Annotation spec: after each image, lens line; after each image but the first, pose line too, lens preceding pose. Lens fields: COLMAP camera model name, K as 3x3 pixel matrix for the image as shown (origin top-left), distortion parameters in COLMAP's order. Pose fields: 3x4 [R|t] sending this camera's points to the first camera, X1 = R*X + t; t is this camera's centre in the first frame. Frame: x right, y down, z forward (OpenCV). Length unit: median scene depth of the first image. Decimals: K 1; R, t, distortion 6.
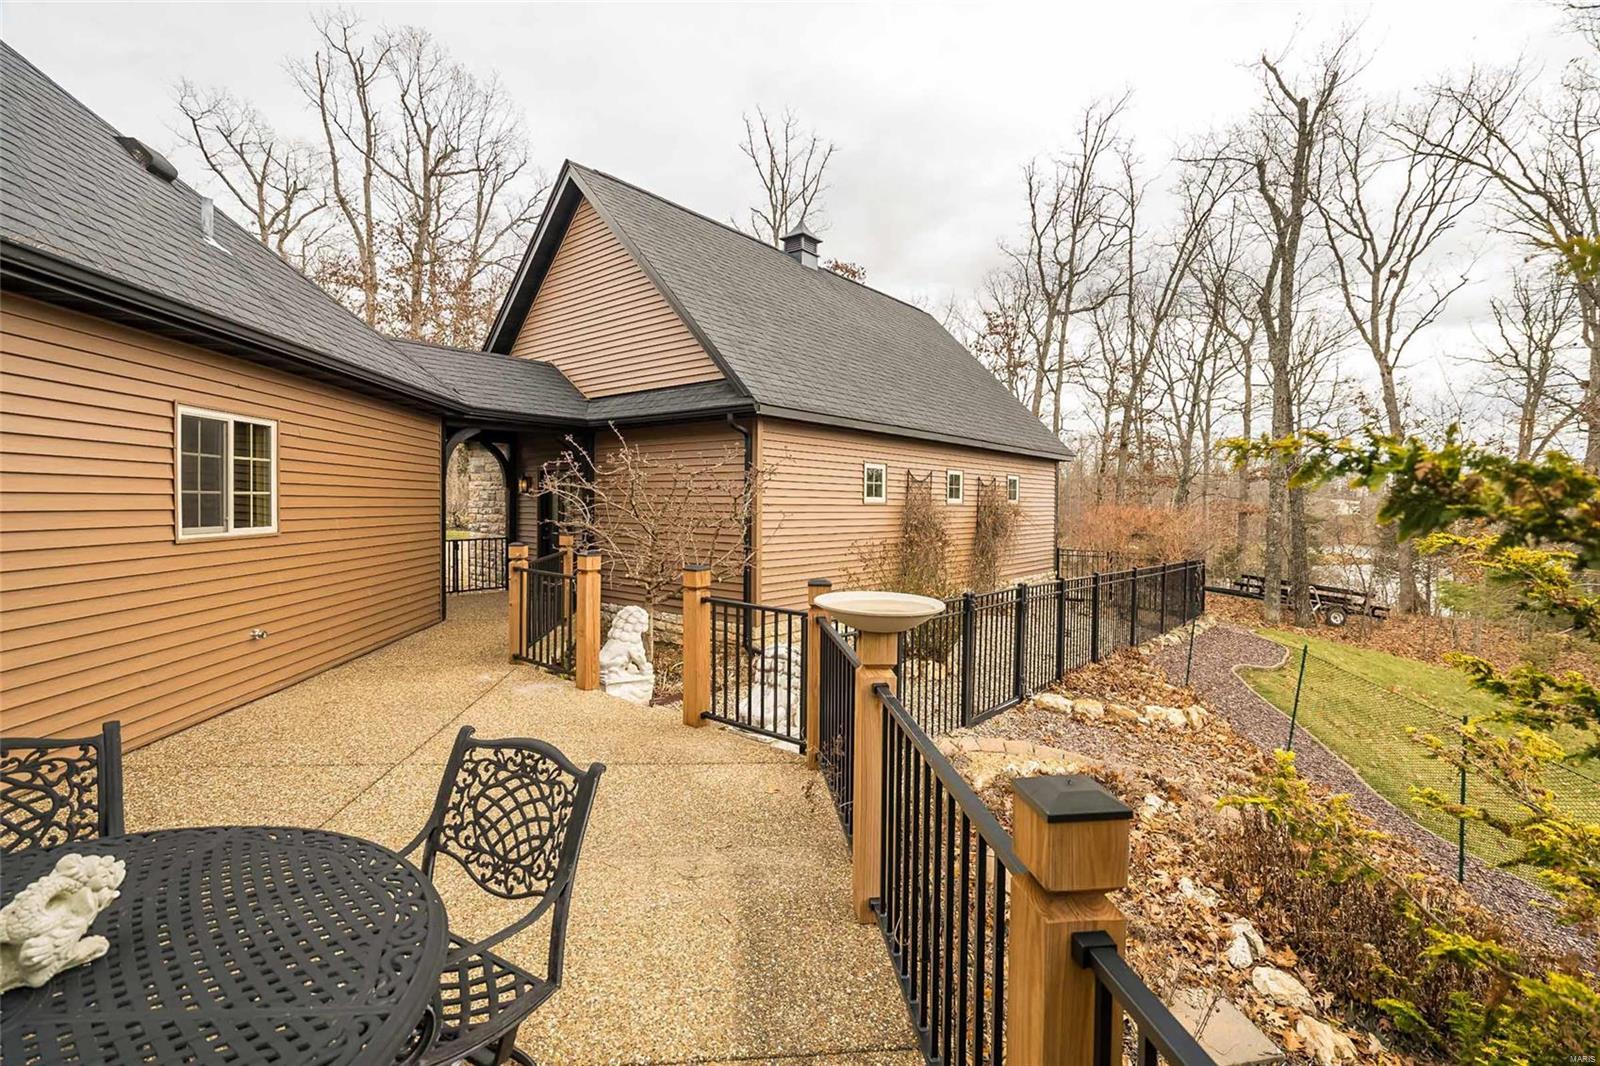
lens RADIAL K [[714.3, 0, 799.5], [0, 714.3, 516.6], [0, 0, 1]] dist [-0.000079, 0.000270]
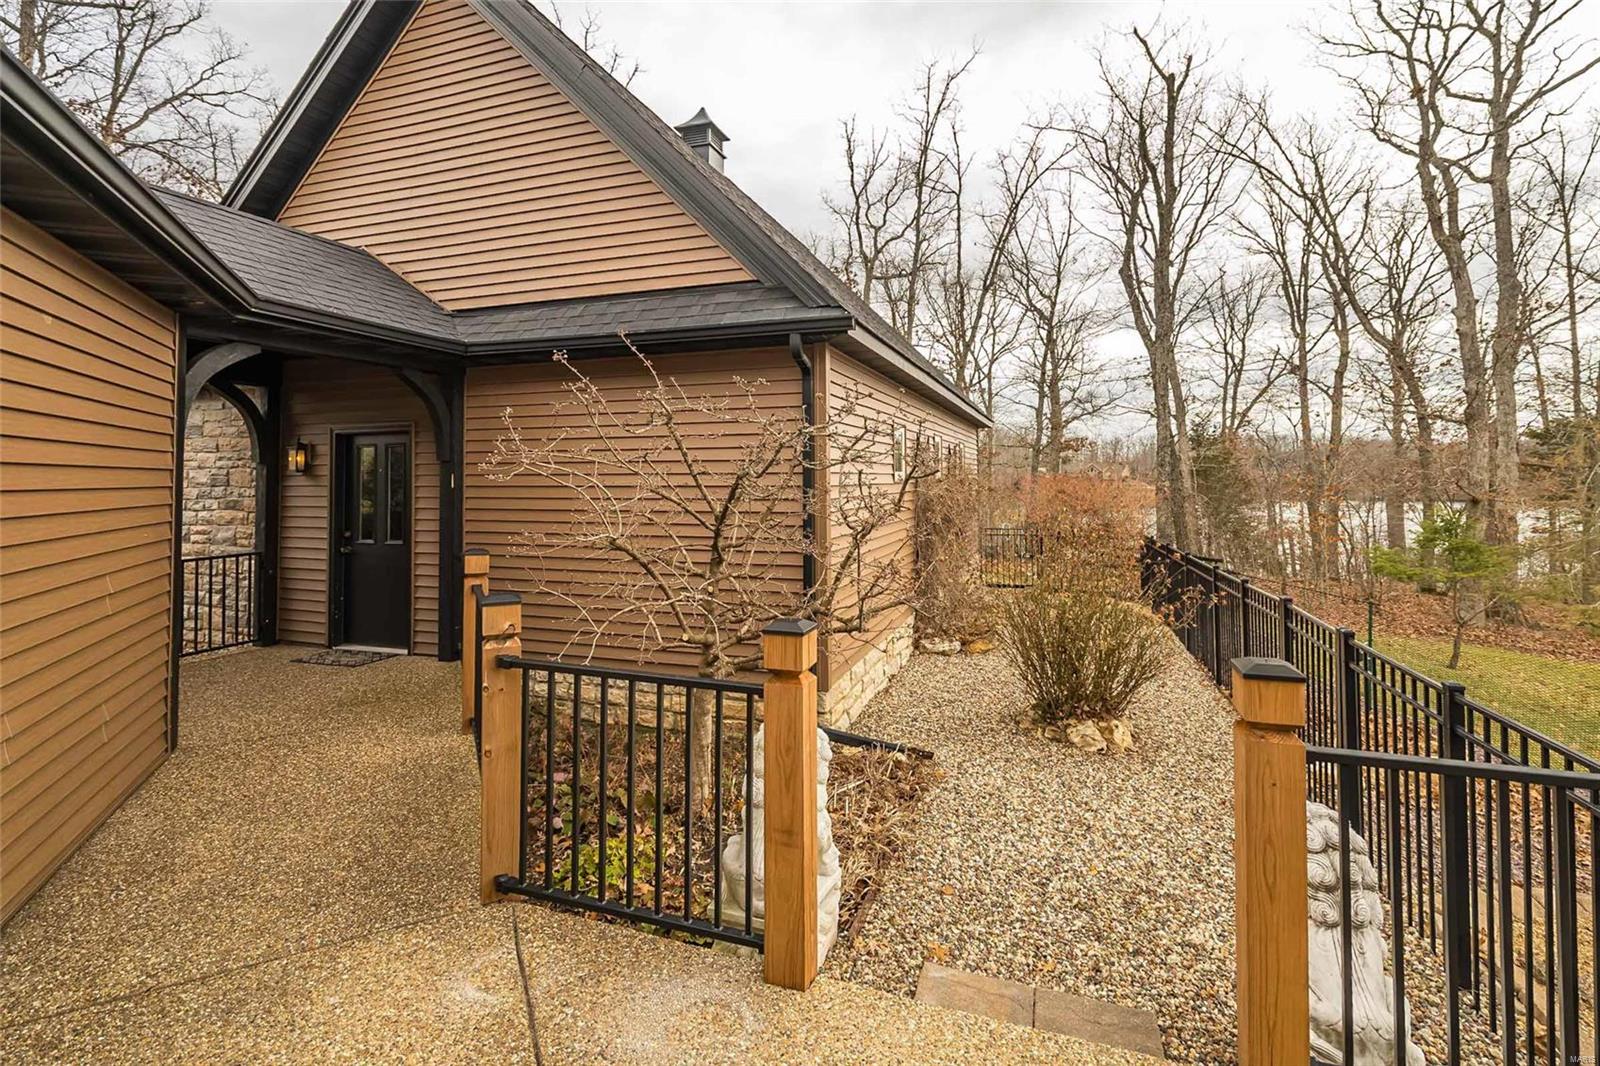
lens RADIAL K [[736.8, 0, 800.7], [0, 736.8, 450.6], [0, 0, 1]] dist [0.001766, 0.000848]
pose [[0.936632, -0.004992, 0.350279, -0.202606], [0.023506, 0.998541, -0.048623, -0.011658], [-0.349525, 0.053775, 0.935383, 0.285972]]
